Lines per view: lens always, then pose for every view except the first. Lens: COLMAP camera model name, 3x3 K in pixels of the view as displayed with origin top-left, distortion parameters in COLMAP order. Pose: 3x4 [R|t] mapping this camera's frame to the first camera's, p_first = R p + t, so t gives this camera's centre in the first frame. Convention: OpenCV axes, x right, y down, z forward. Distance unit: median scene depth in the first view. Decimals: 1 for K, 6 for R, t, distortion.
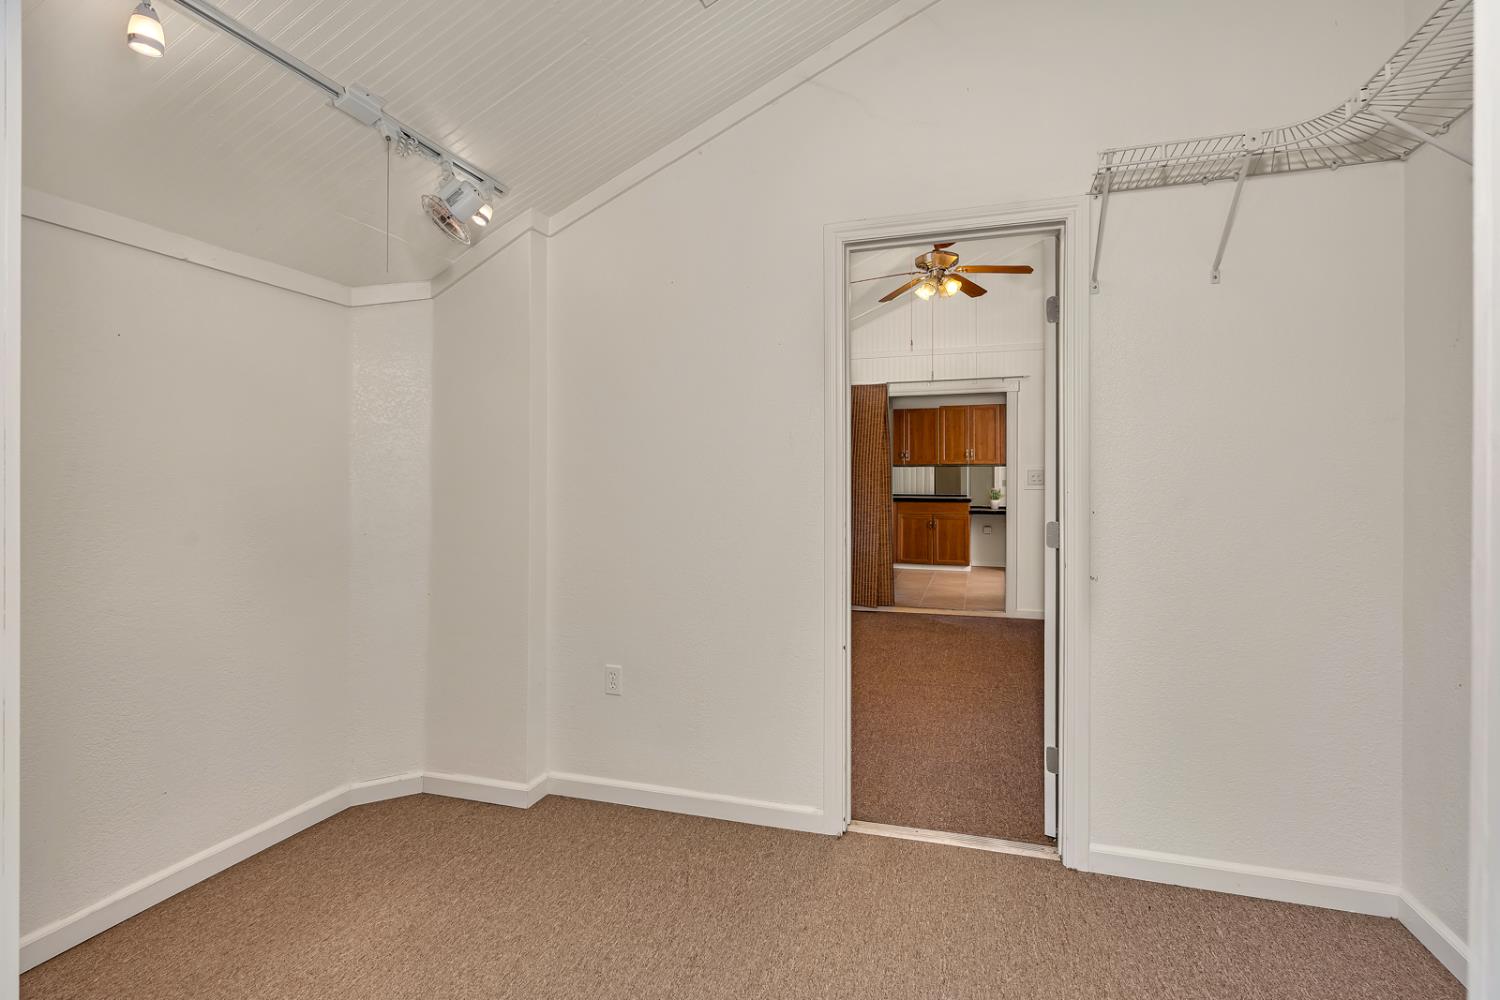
lens RADIAL K [[710.7, 0, 750.3], [0, 710.7, 495.3], [0, 0, 1]] dist [-0.002511, 0.001535]
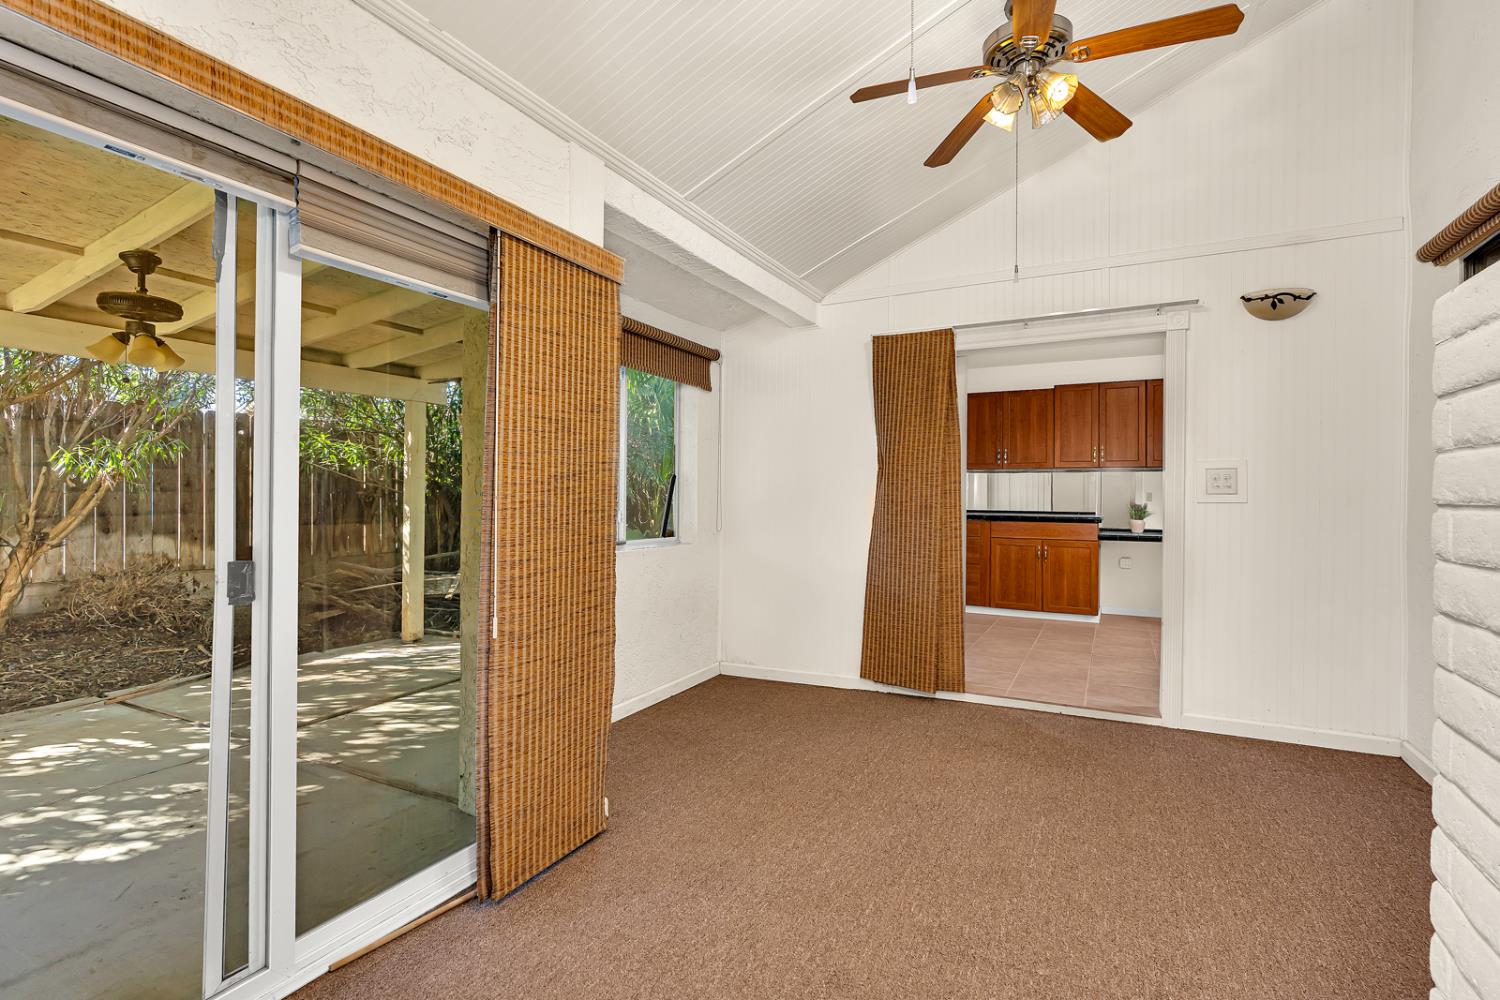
lens RADIAL K [[710.7, 0, 750.3], [0, 710.7, 495.3], [0, 0, 1]] dist [-0.002511, 0.001535]
pose [[0.987004, 0.009632, -0.160404, 0.098891], [-0.012925, 0.999726, -0.019500, 0.001335], [0.160172, 0.021320, 0.986859, 0.307268]]
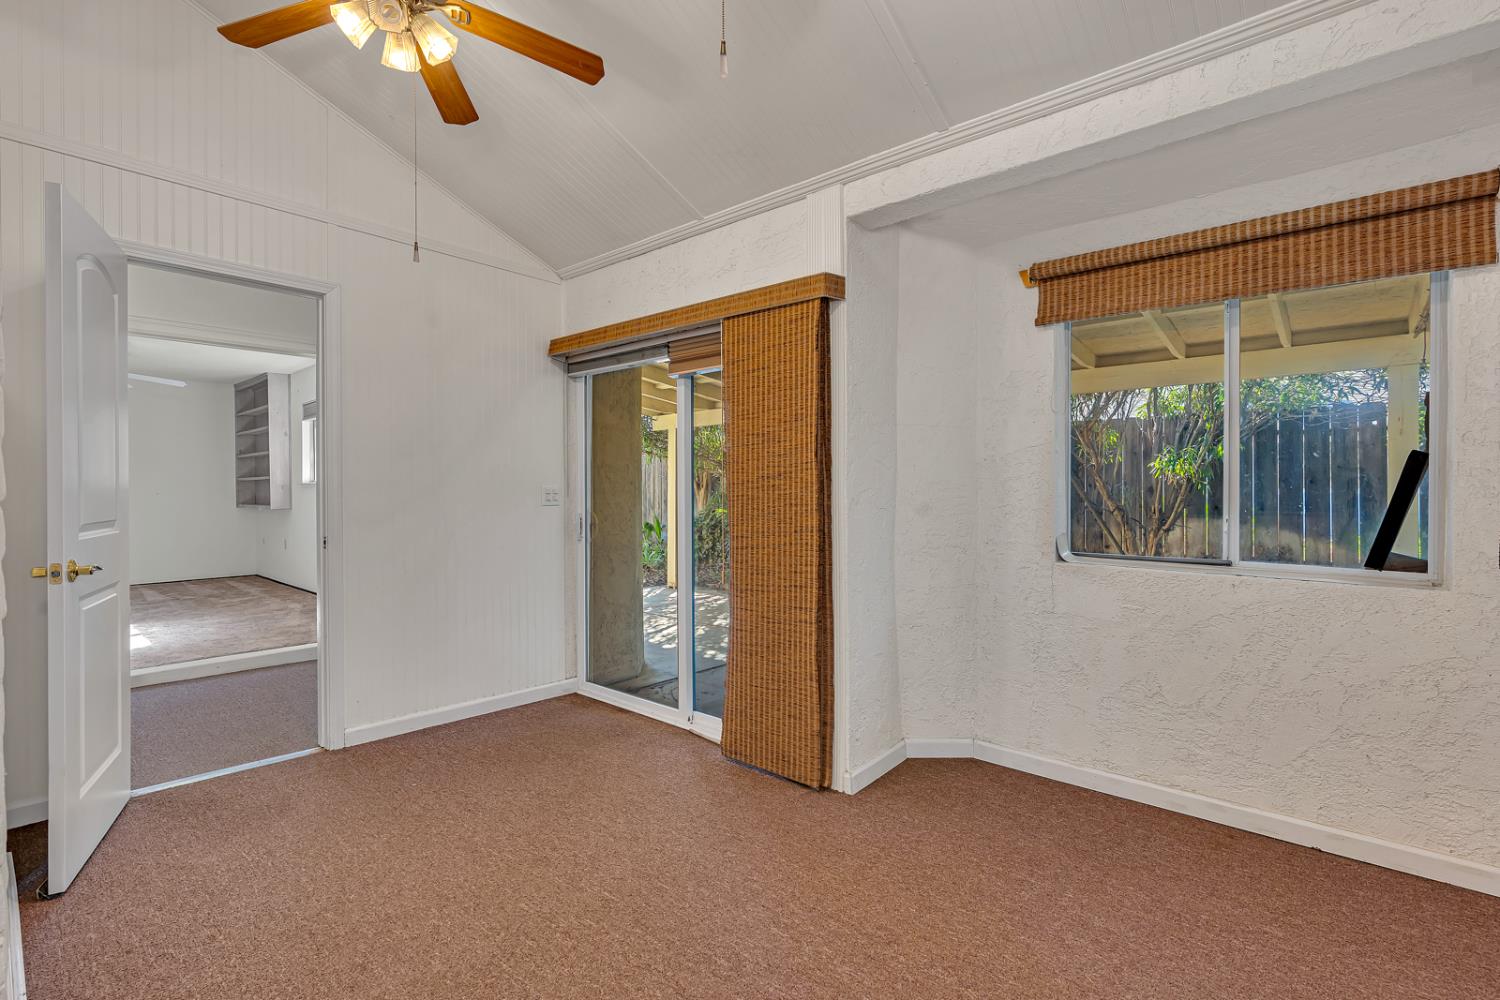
lens RADIAL K [[695.9, 0, 767.4], [0, 695.9, 493.0], [0, 0, 1]] dist [-0.002159, 0.000670]
pose [[-0.393968, 0.011574, -0.919051, 0.267058], [-0.016749, 0.999664, 0.019769, -0.007216], [0.918971, 0.023182, -0.393642, 0.633213]]
